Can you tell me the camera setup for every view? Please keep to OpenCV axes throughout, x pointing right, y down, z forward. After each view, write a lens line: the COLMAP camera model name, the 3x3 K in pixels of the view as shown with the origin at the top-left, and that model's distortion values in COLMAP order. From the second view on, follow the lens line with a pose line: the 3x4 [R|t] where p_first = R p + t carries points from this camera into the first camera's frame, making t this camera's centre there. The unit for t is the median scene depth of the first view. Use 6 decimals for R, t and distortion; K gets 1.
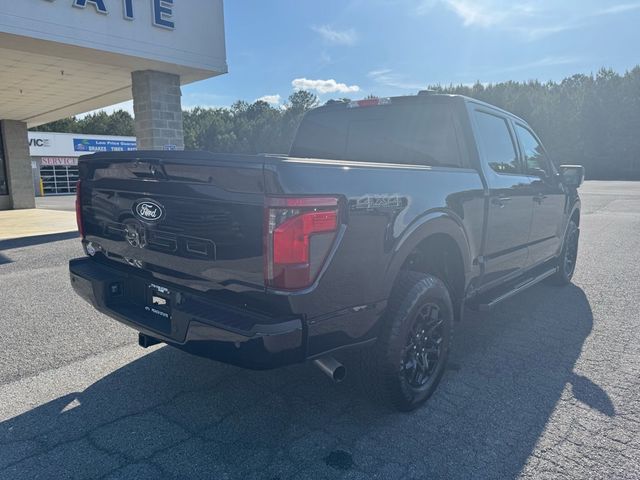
lens RADIAL K [[456.5, 0, 321.5], [0, 456.5, 243.7], [0, 0, 1]] dist [0.024573, -0.029954]
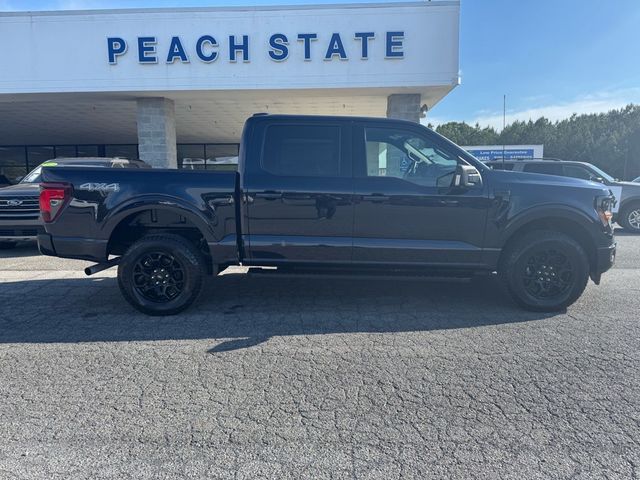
lens RADIAL K [[456.5, 0, 315.5], [0, 456.5, 241.8], [0, 0, 1]] dist [0.024573, -0.029954]
pose [[0.635233, 0.095439, -0.766401, 0.501965], [-0.112401, 0.993194, 0.030518, -0.004913], [0.764098, 0.066758, 0.641637, 0.101768]]
